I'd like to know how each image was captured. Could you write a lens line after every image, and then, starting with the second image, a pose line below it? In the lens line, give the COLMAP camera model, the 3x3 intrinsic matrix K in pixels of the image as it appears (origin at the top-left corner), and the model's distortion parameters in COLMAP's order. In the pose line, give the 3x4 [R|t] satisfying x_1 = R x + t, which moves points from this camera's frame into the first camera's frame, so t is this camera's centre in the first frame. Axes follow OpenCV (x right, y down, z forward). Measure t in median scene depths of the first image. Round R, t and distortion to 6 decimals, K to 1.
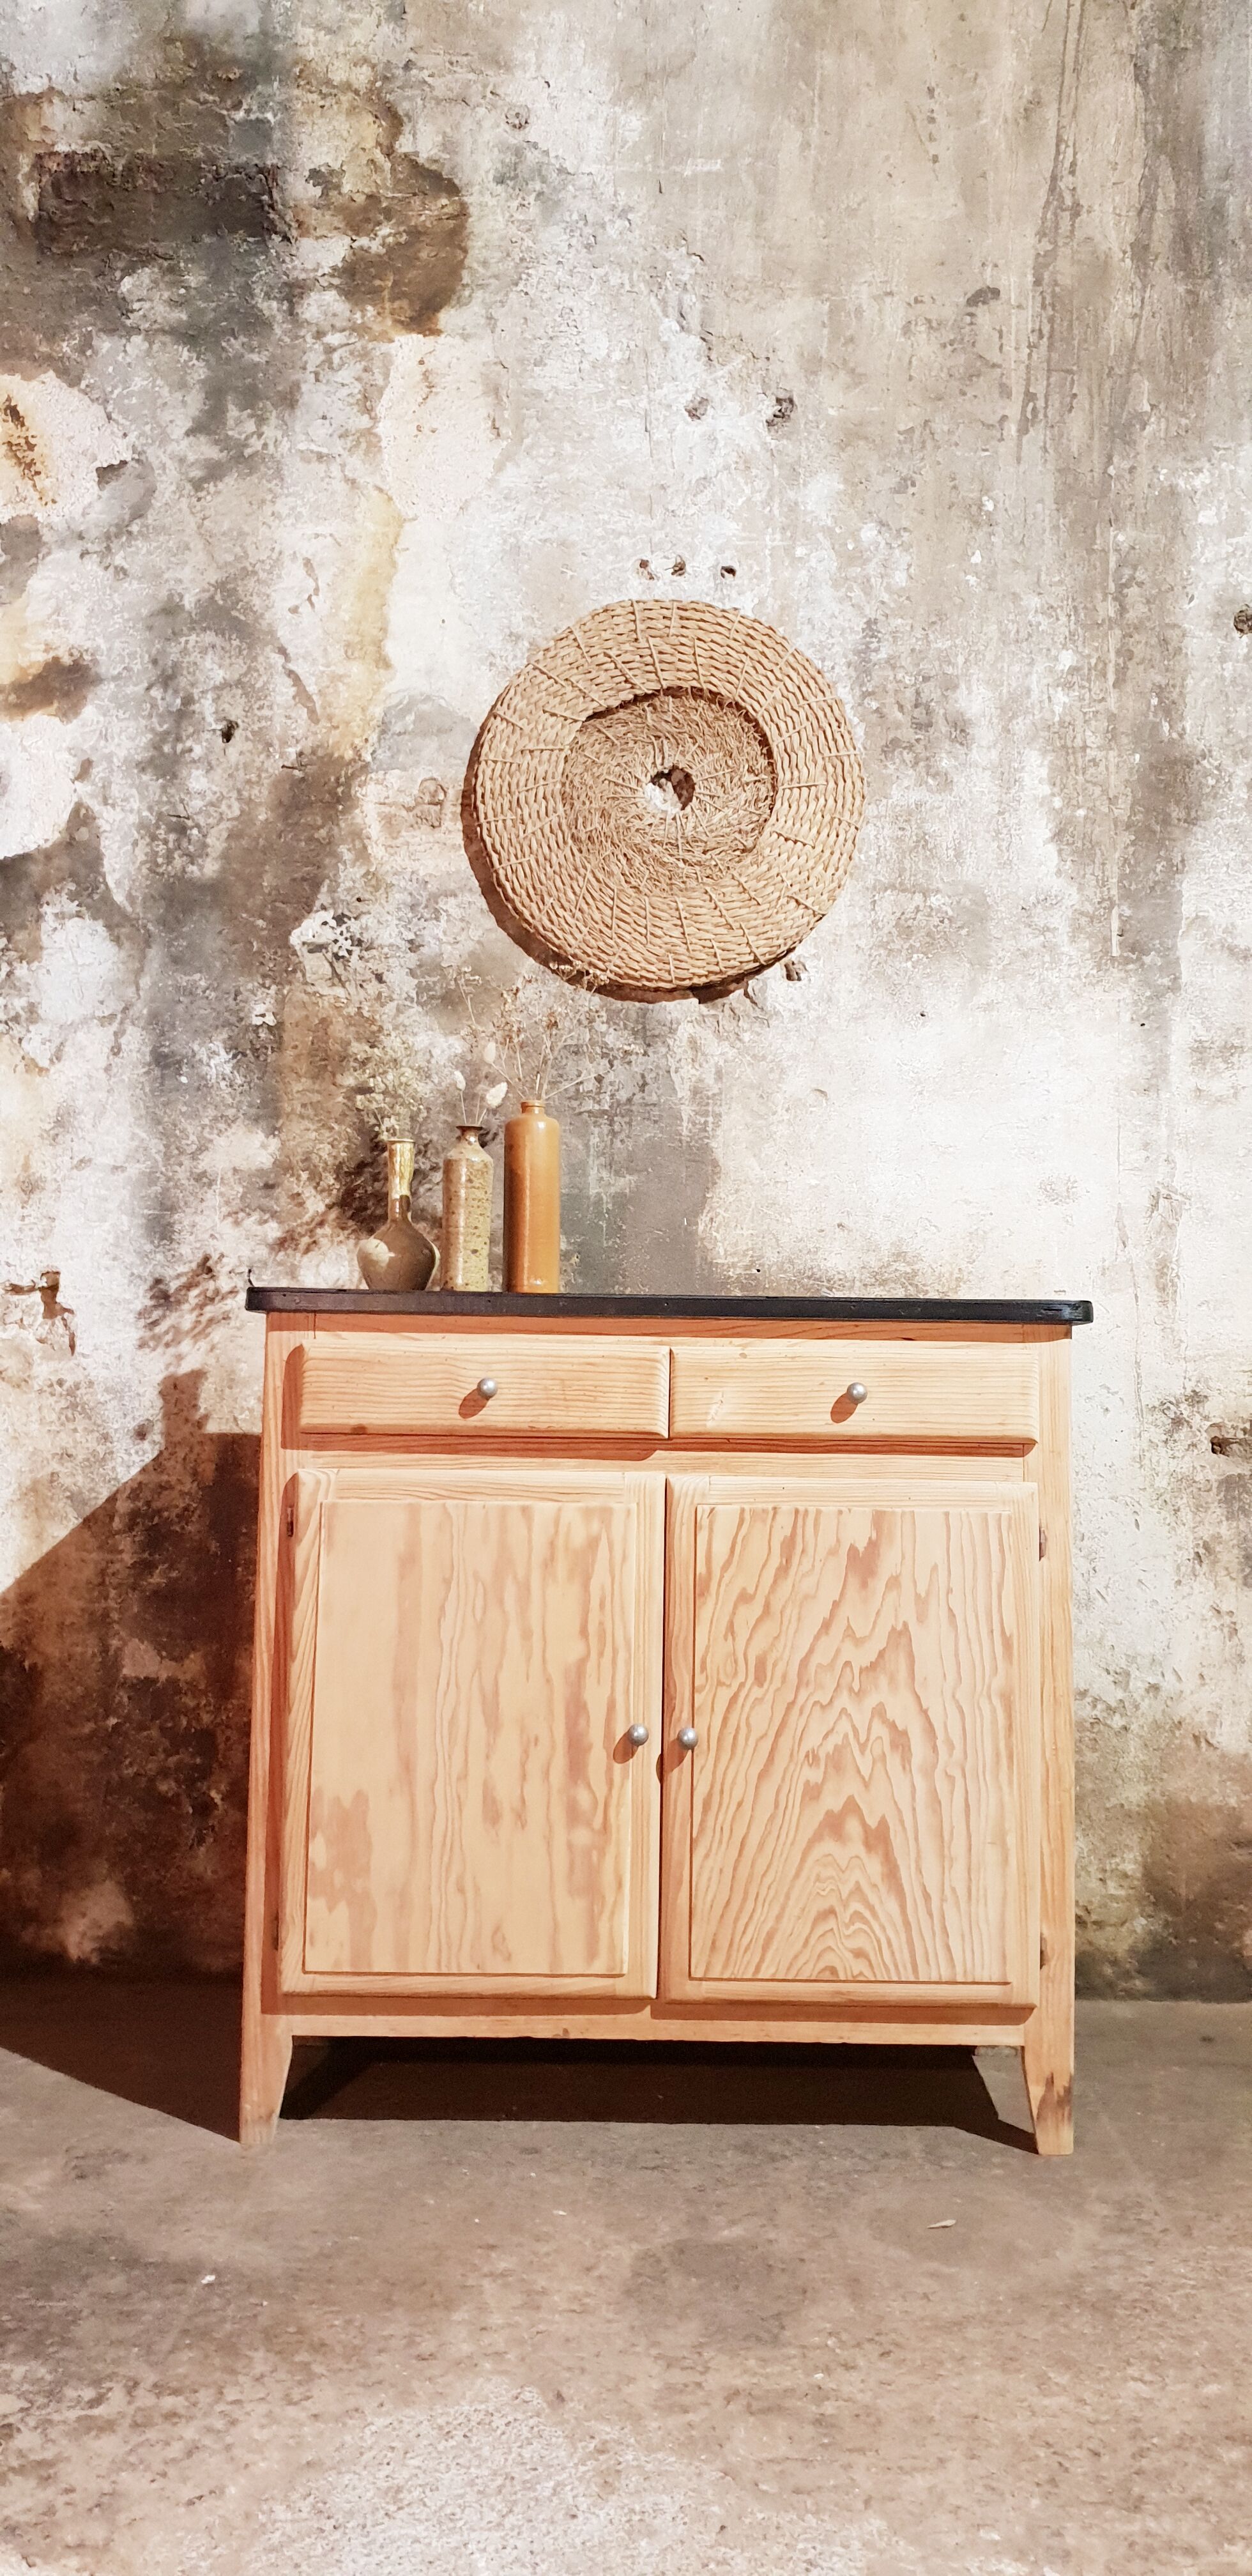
lens RADIAL K [[2013.9, 0, 679.2], [0, 2013.9, 1264.0], [0, 0, 1]] dist [0.012961, -0.009634]
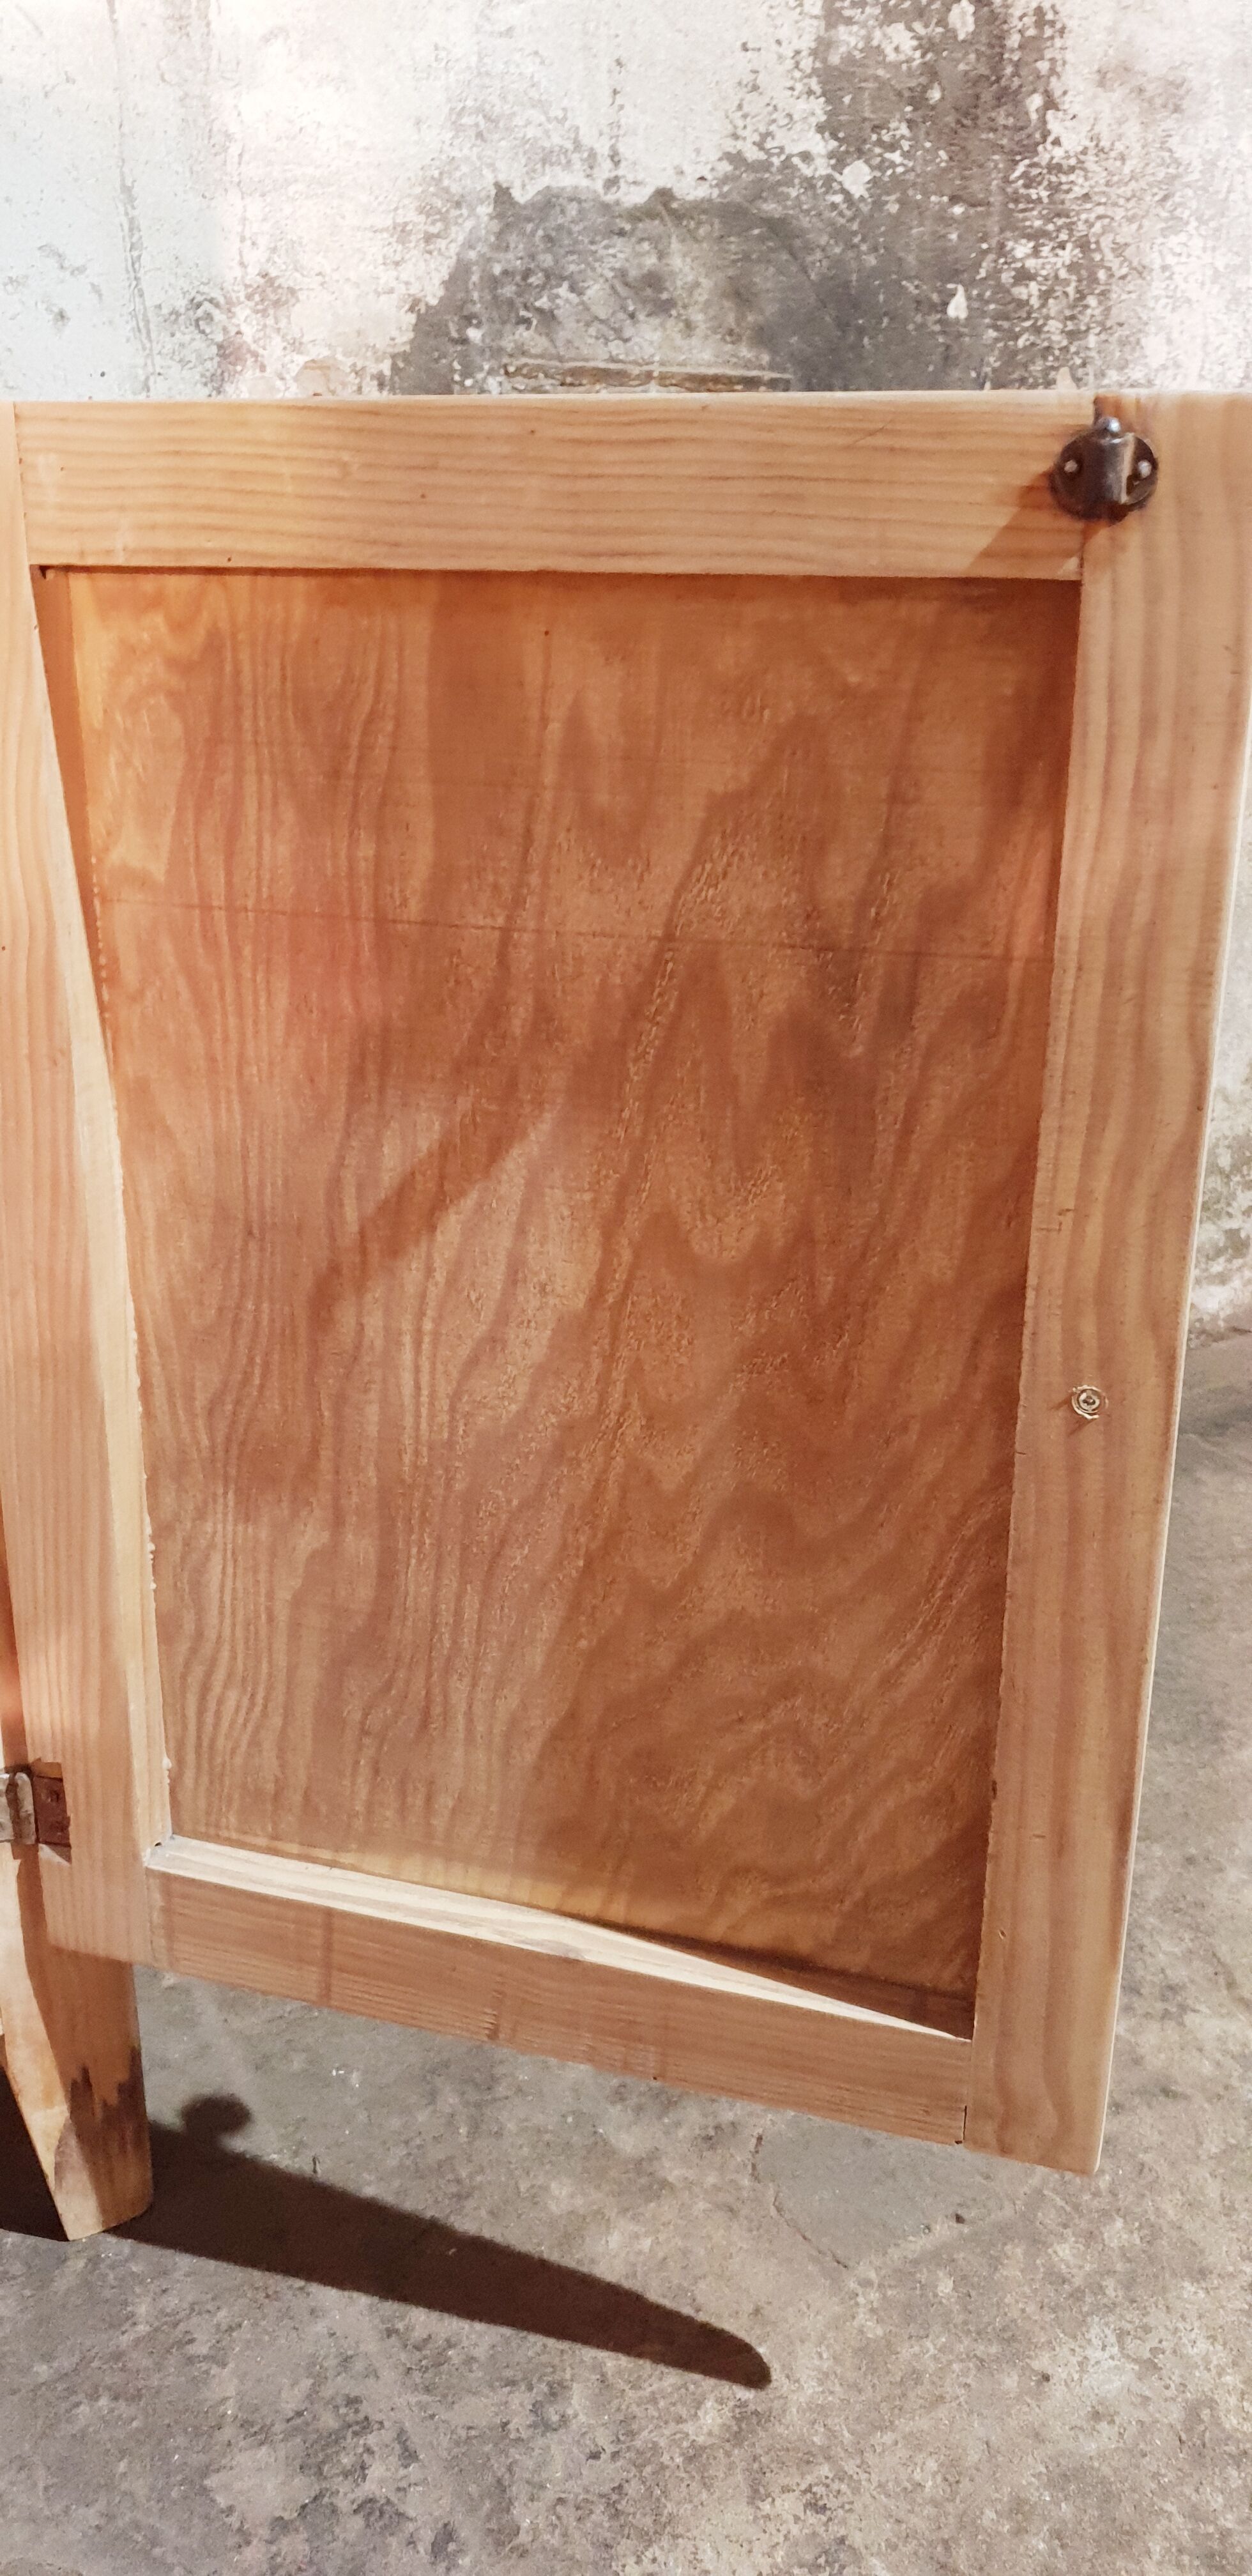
lens RADIAL K [[2013.9, 0, 674.2], [0, 2013.9, 1260.4], [0, 0, 1]] dist [0.012961, -0.009634]
pose [[0.875036, -0.162361, 0.456016, 0.105834], [-0.030547, 0.921670, 0.386769, 0.087356], [-0.483093, -0.352367, 0.801535, 0.552345]]
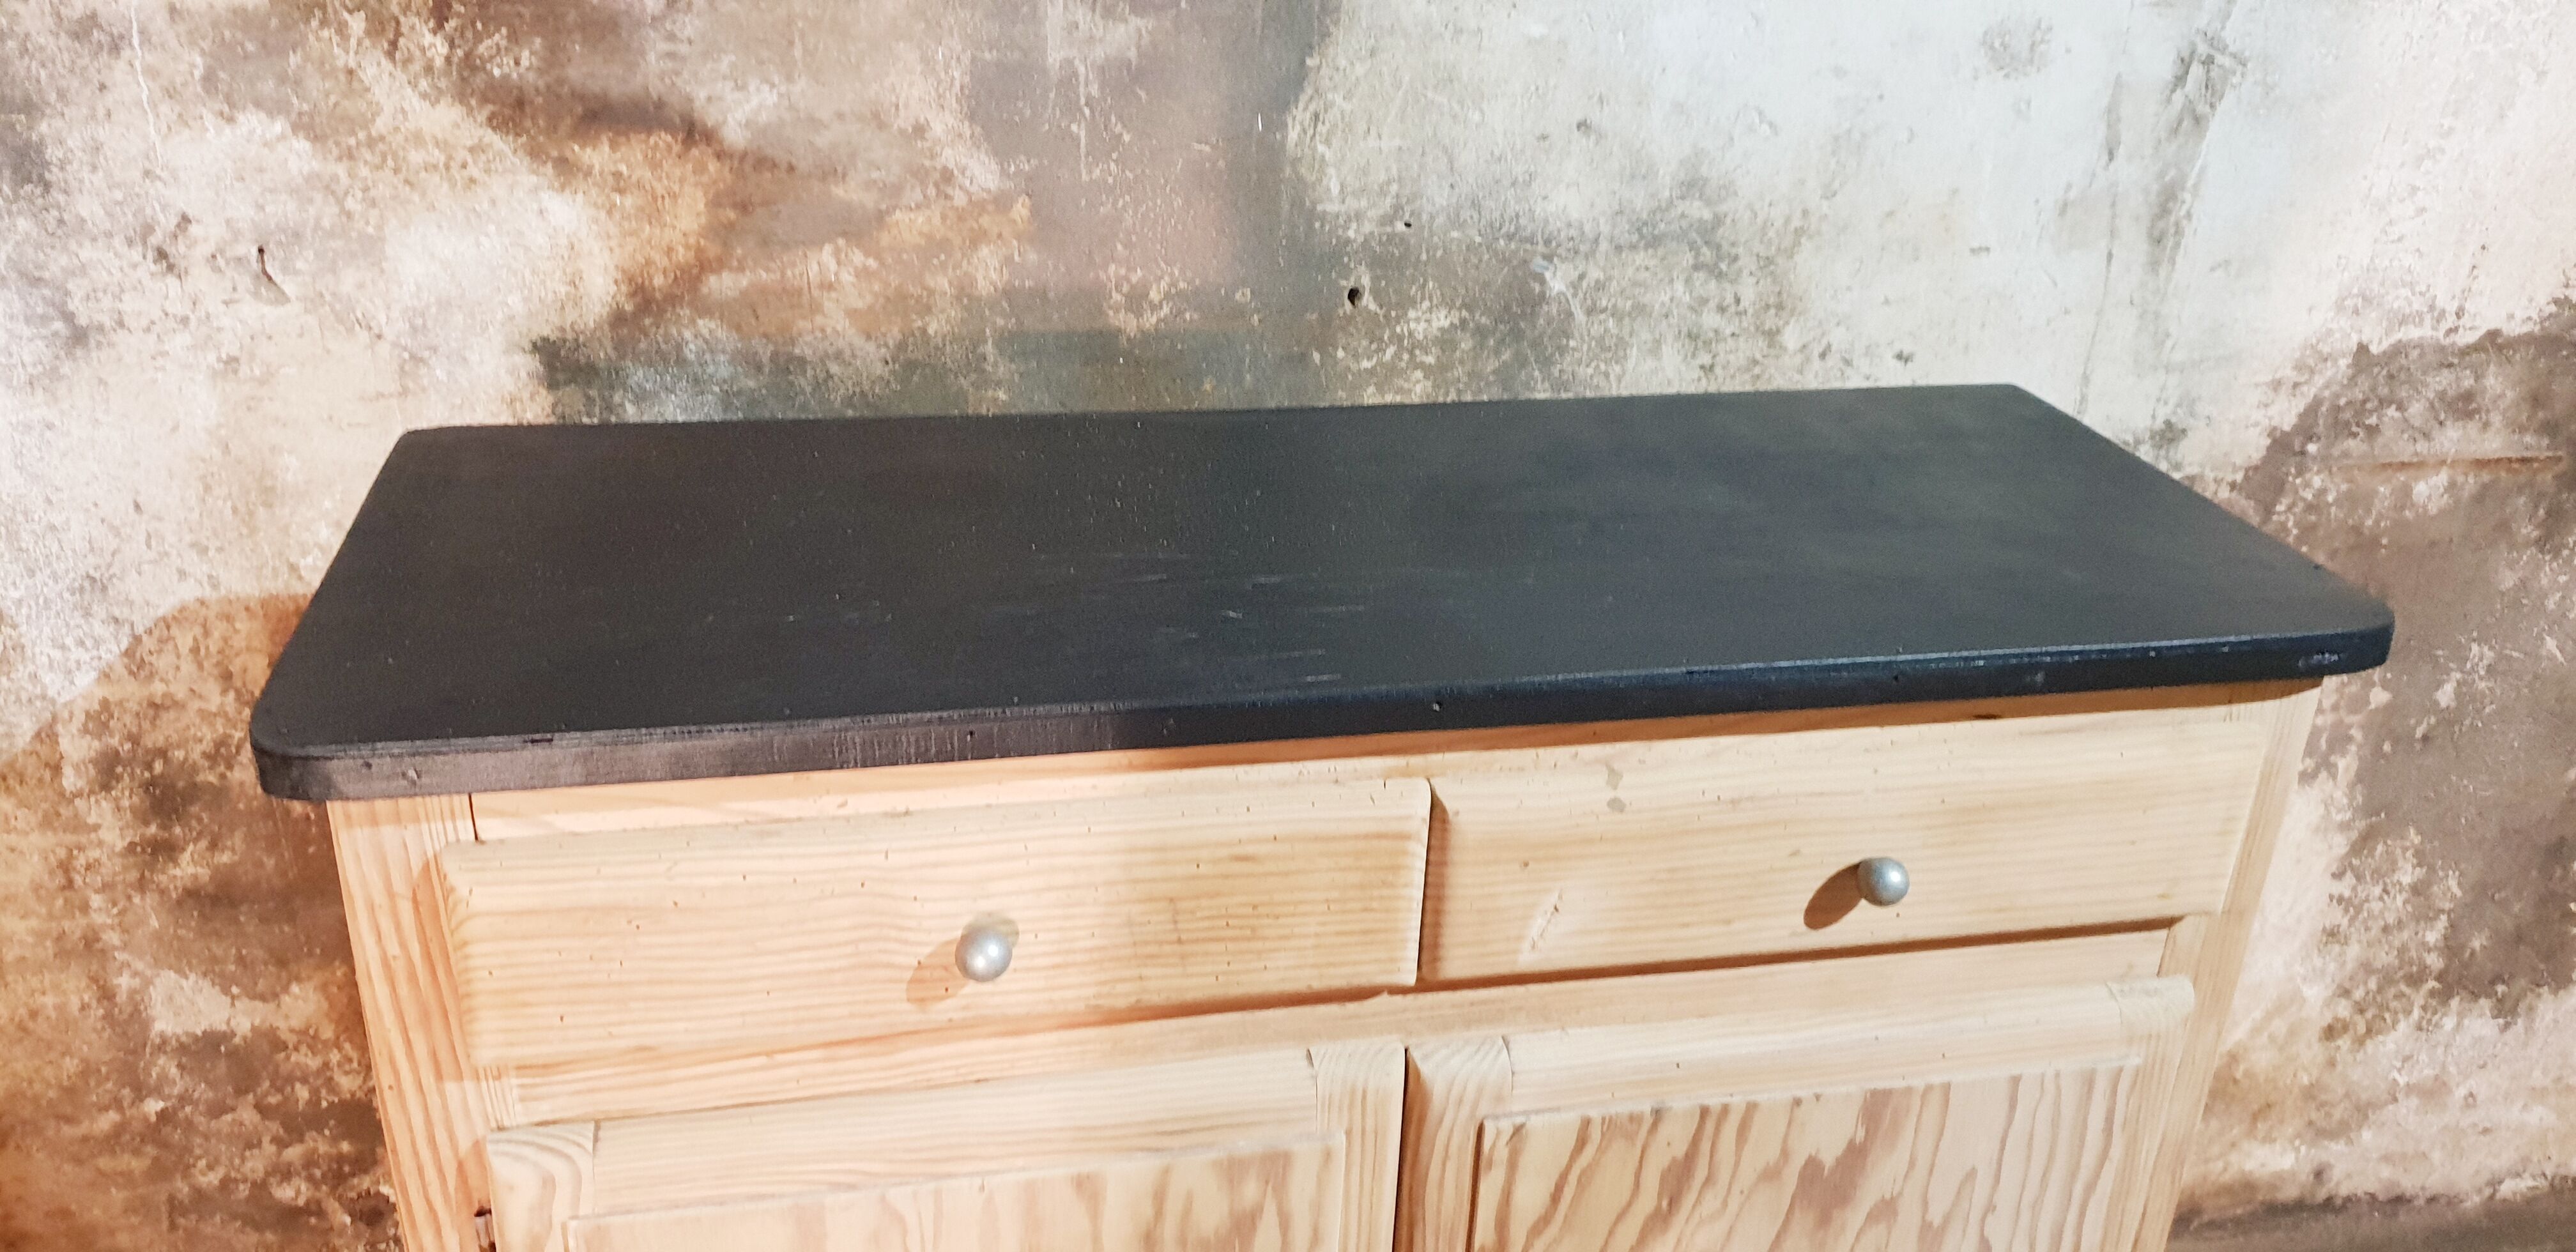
lens RADIAL K [[2013.9, 0, 1271.8], [0, 2013.9, 625.8], [0, 0, 1]] dist [0.012961, -0.009634]
pose [[0.980736, -0.058709, 0.186309, -0.087813], [-0.037967, 0.878287, 0.476624, -0.141183], [-0.191615, -0.474516, 0.859138, 0.553022]]
